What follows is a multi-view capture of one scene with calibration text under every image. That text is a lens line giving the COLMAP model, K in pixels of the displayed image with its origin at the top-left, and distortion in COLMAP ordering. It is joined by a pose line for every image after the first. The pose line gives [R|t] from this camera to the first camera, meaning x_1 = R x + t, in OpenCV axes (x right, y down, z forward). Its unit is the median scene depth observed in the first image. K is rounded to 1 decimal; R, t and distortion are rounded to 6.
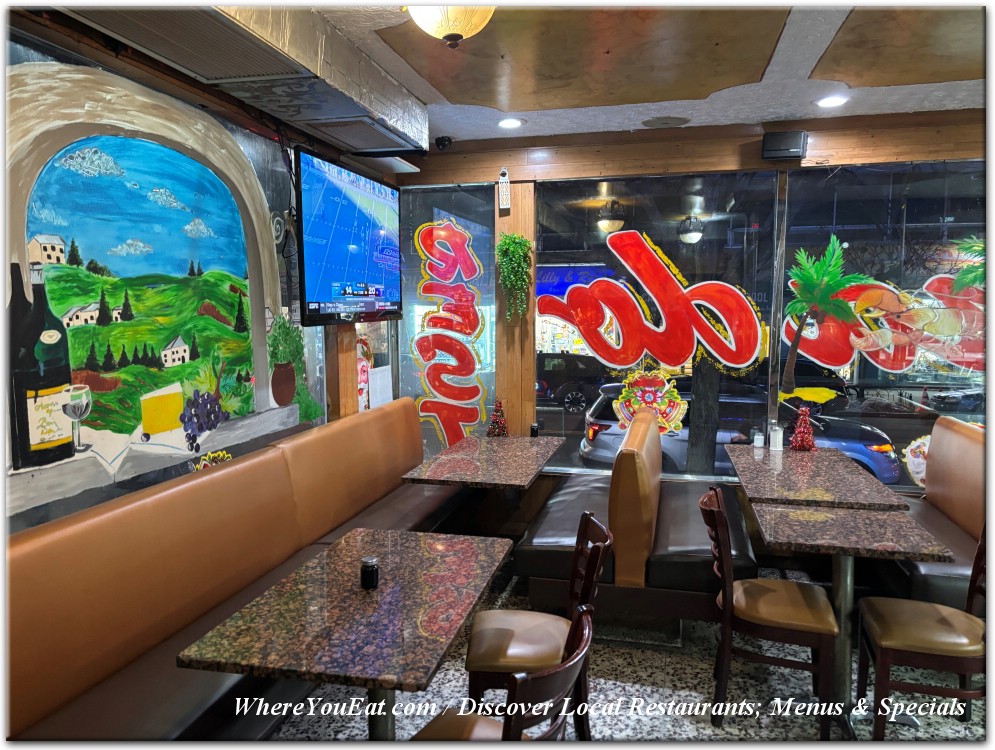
lens RADIAL K [[746.0, 0, 501.1], [0, 746.0, 377.8], [0, 0, 1]] dist [0.076047, -0.058424]
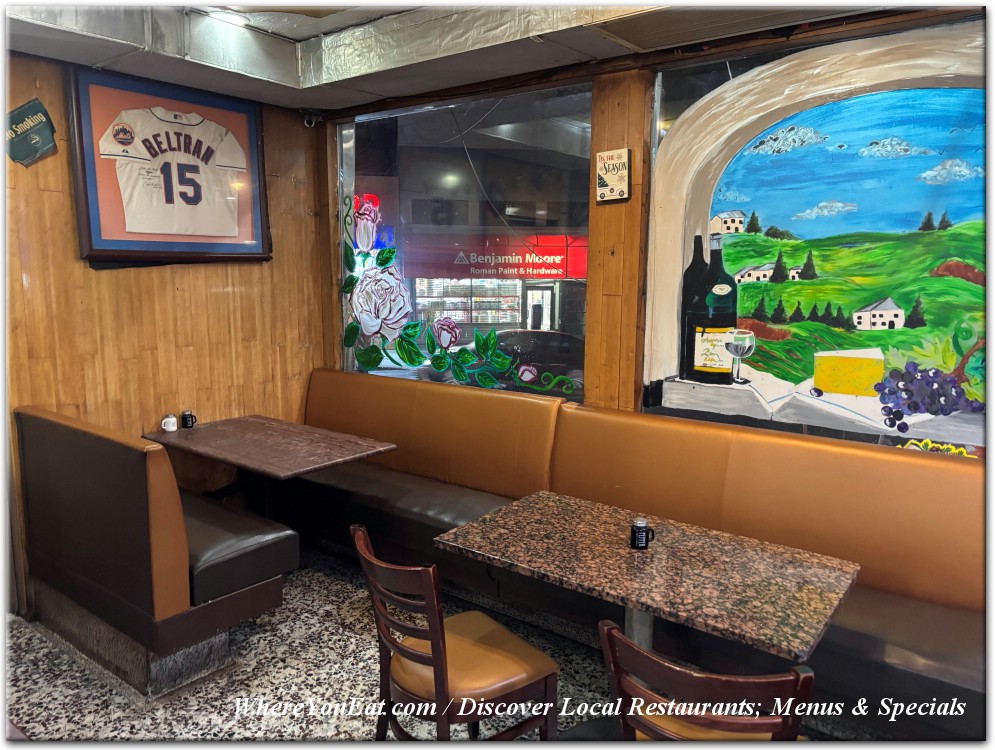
lens RADIAL K [[746.0, 0, 501.1], [0, 746.0, 377.8], [0, 0, 1]] dist [0.076047, -0.058424]
pose [[-0.412530, 0.123865, -0.902484, 0.682297], [-0.098352, 0.978865, 0.179305, -0.089447], [0.905619, 0.162729, -0.391629, 1.061675]]
